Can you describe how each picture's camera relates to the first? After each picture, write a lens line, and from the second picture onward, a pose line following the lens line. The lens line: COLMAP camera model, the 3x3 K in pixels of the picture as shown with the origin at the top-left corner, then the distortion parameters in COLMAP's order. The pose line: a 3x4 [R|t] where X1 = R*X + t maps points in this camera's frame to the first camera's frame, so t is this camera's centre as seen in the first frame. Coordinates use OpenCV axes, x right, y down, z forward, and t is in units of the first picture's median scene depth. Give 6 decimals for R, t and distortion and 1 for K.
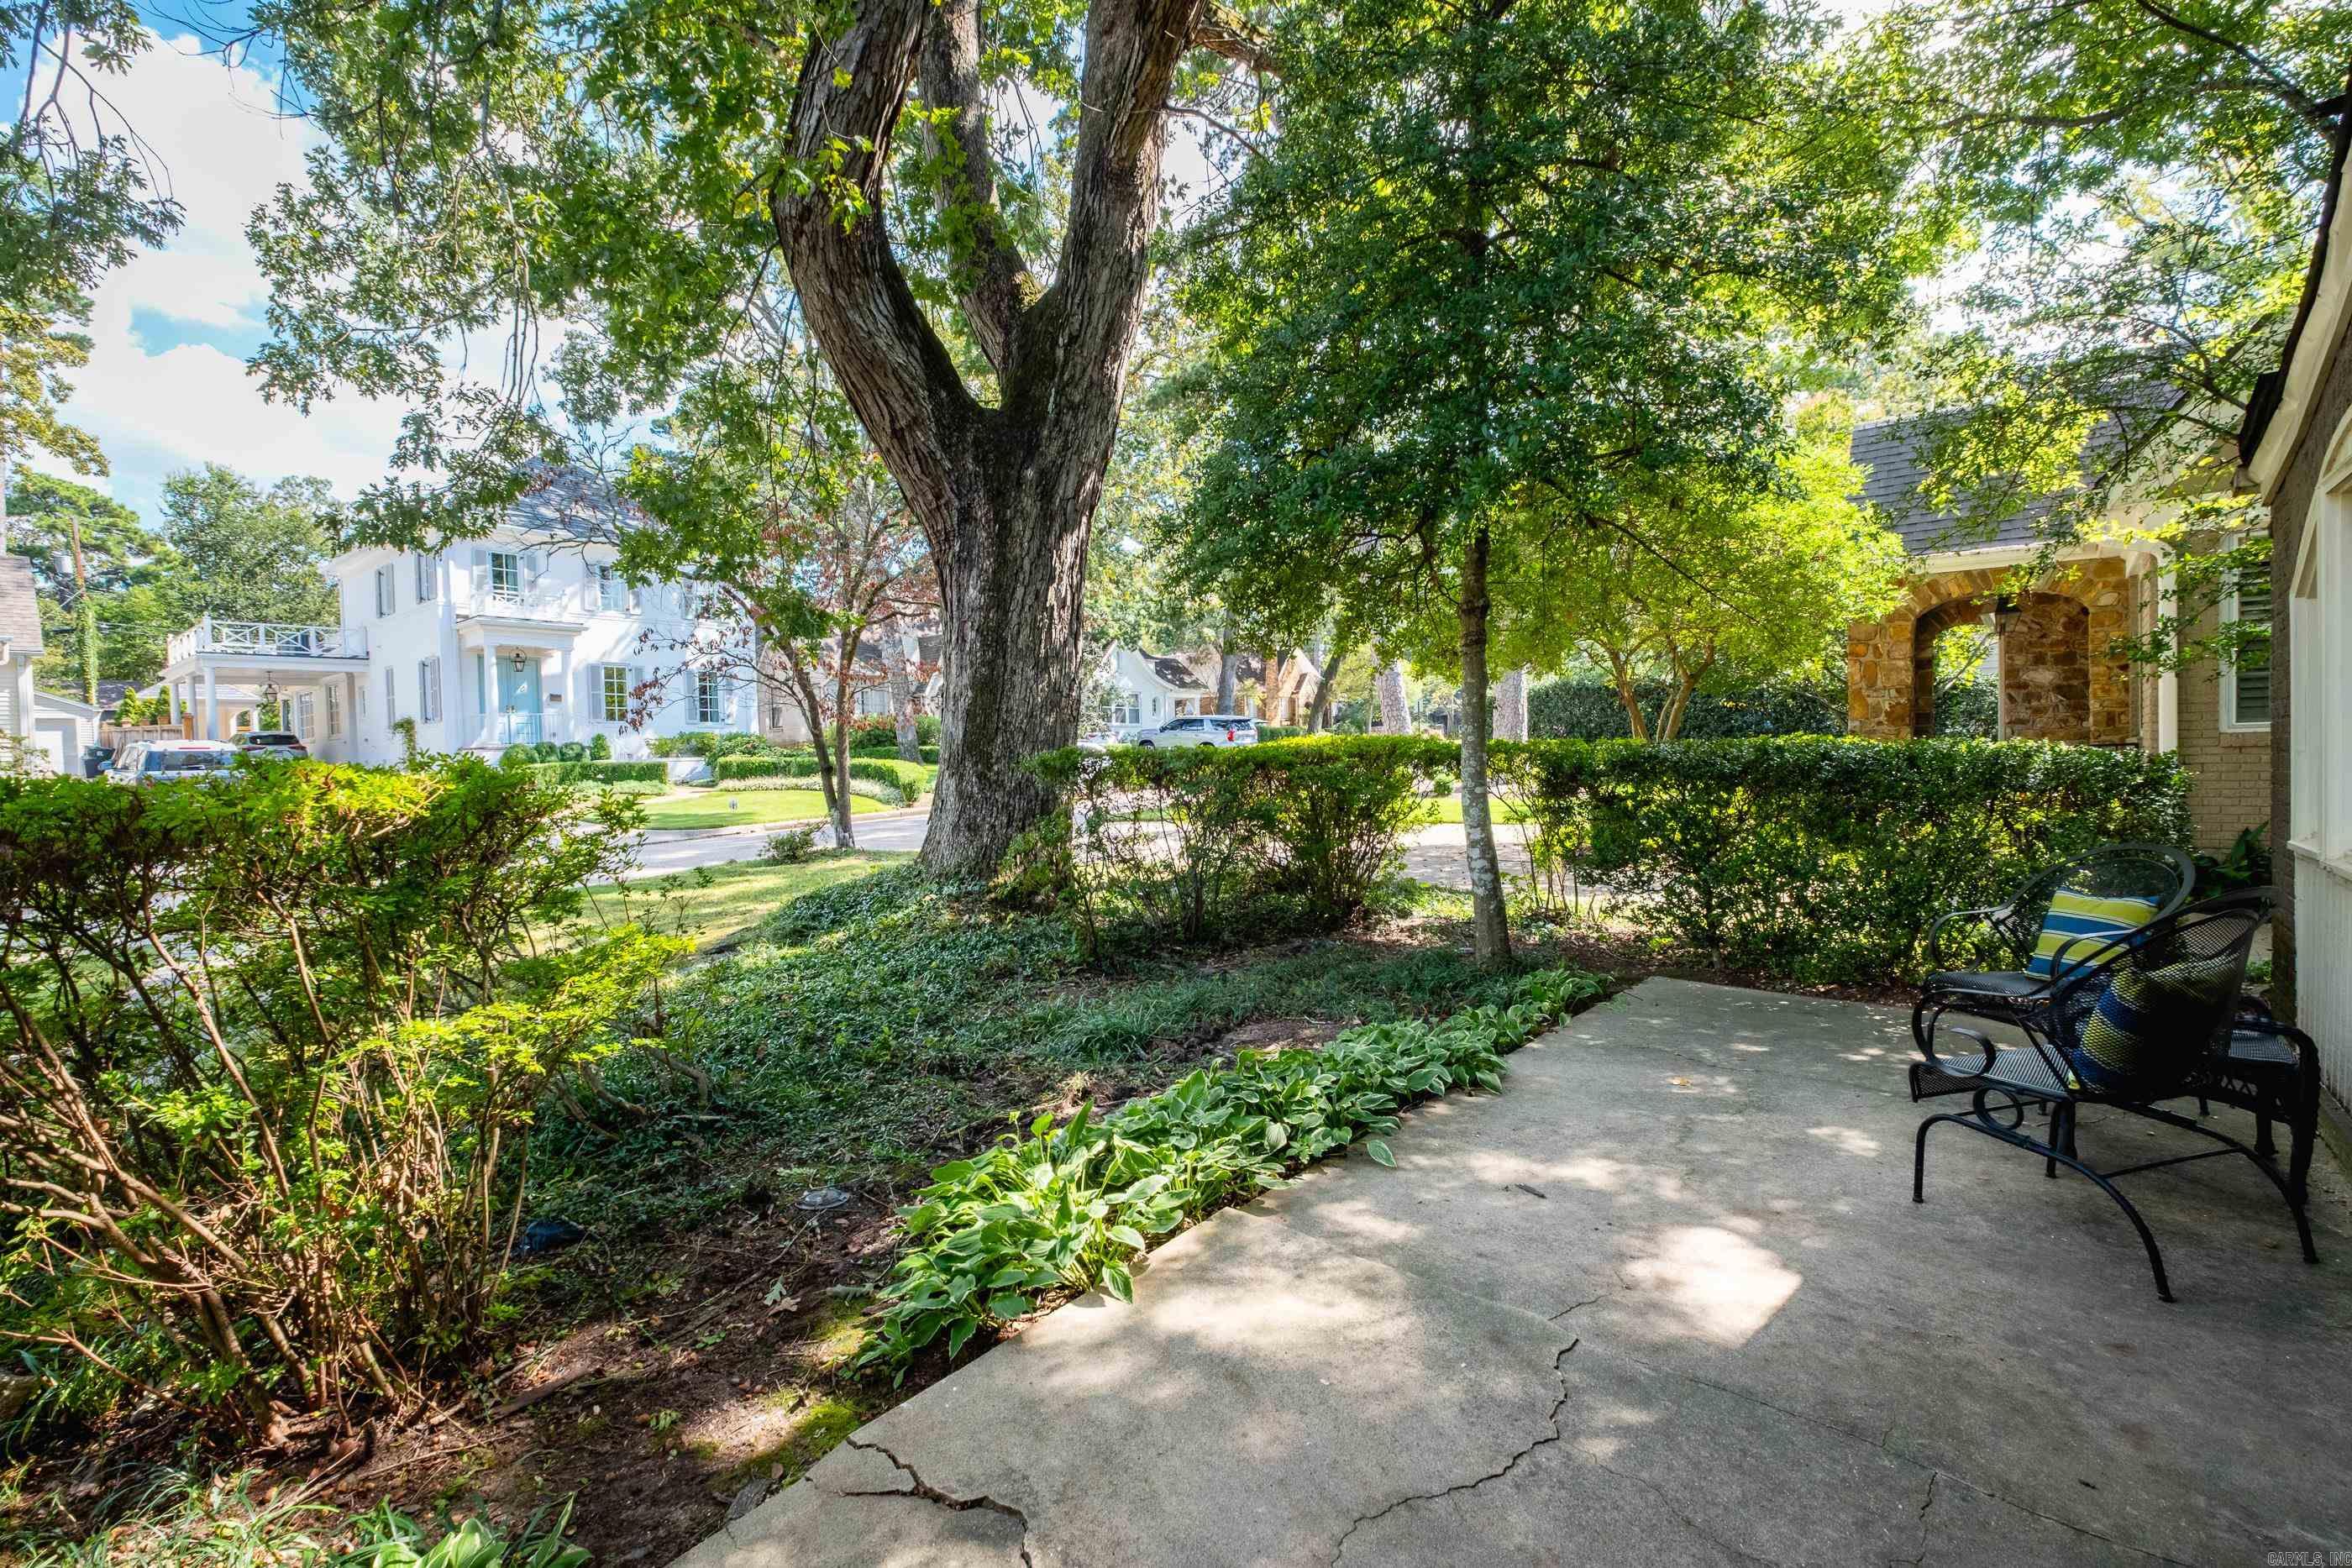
lens RADIAL K [[1028.9, 0, 1173.4], [0, 1028.9, 775.7], [0, 0, 1]] dist [0.000901, 0.000068]
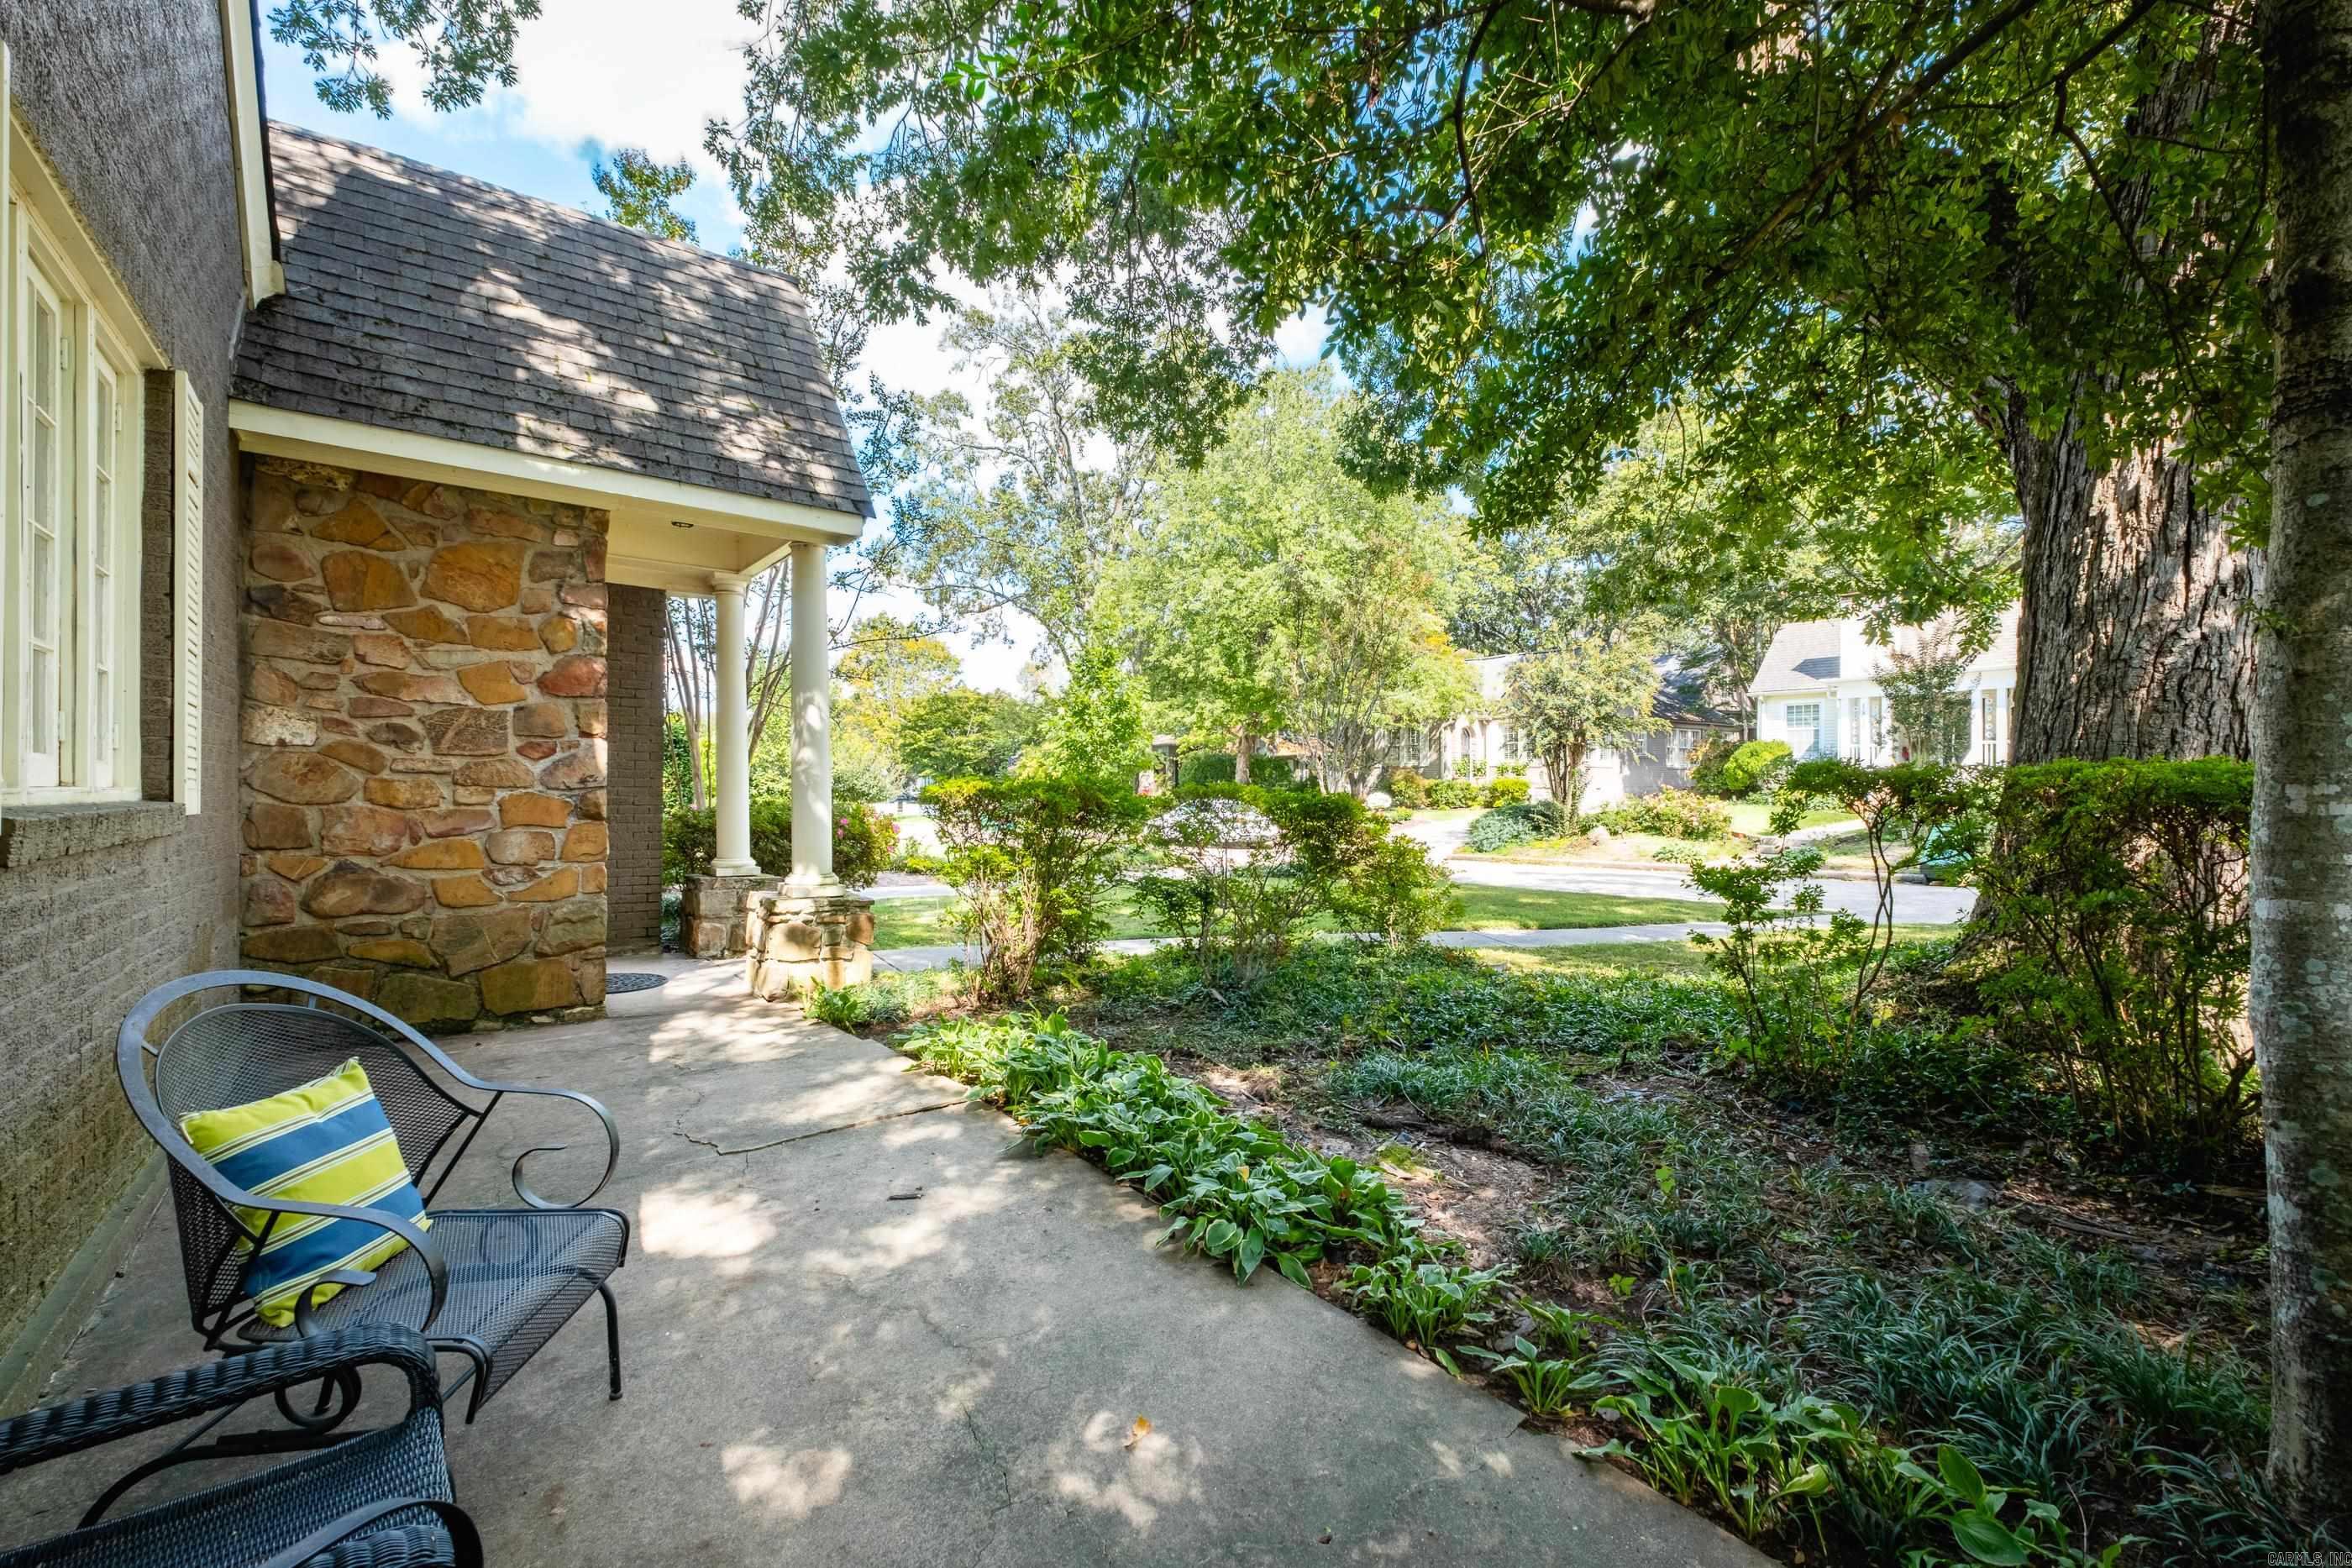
lens RADIAL K [[1028.9, 0, 1173.4], [0, 1028.9, 783.7], [0, 0, 1]] dist [0.000901, 0.000068]
pose [[-0.226292, 0.019007, -0.973874, 1.118834], [-0.018472, 0.999546, 0.023800, -0.041580], [0.973884, 0.023375, -0.225838, 1.289287]]
